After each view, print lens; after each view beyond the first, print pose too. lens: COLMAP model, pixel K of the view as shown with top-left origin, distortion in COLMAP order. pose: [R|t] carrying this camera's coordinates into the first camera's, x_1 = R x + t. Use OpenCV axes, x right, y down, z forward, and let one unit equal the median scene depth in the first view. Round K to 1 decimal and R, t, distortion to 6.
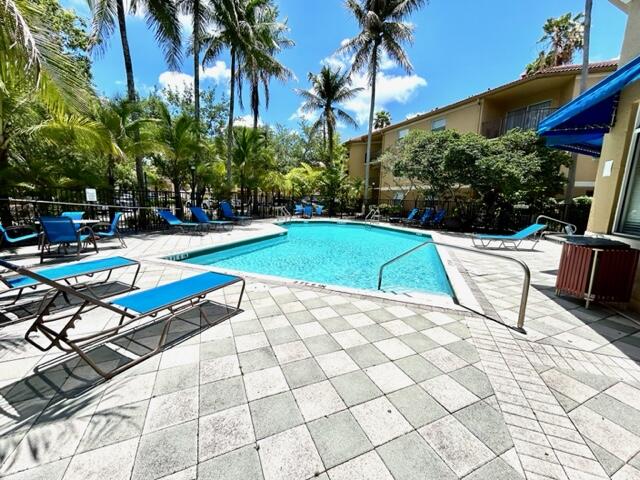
lens RADIAL K [[259.3, 0, 319.0], [0, 259.3, 241.0], [0, 0, 1]] dist [-0.001788, 0.000423]
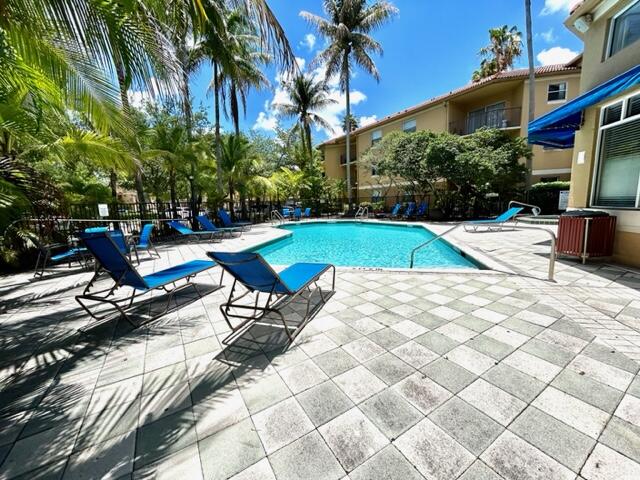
lens RADIAL K [[259.3, 0, 319.0], [0, 259.3, 241.0], [0, 0, 1]] dist [-0.001788, 0.000423]
pose [[0.989899, -0.085152, 0.113357, -0.114184], [0.086418, 0.996239, -0.006288, 0.009454], [-0.112395, 0.016020, 0.993534, -0.041063]]
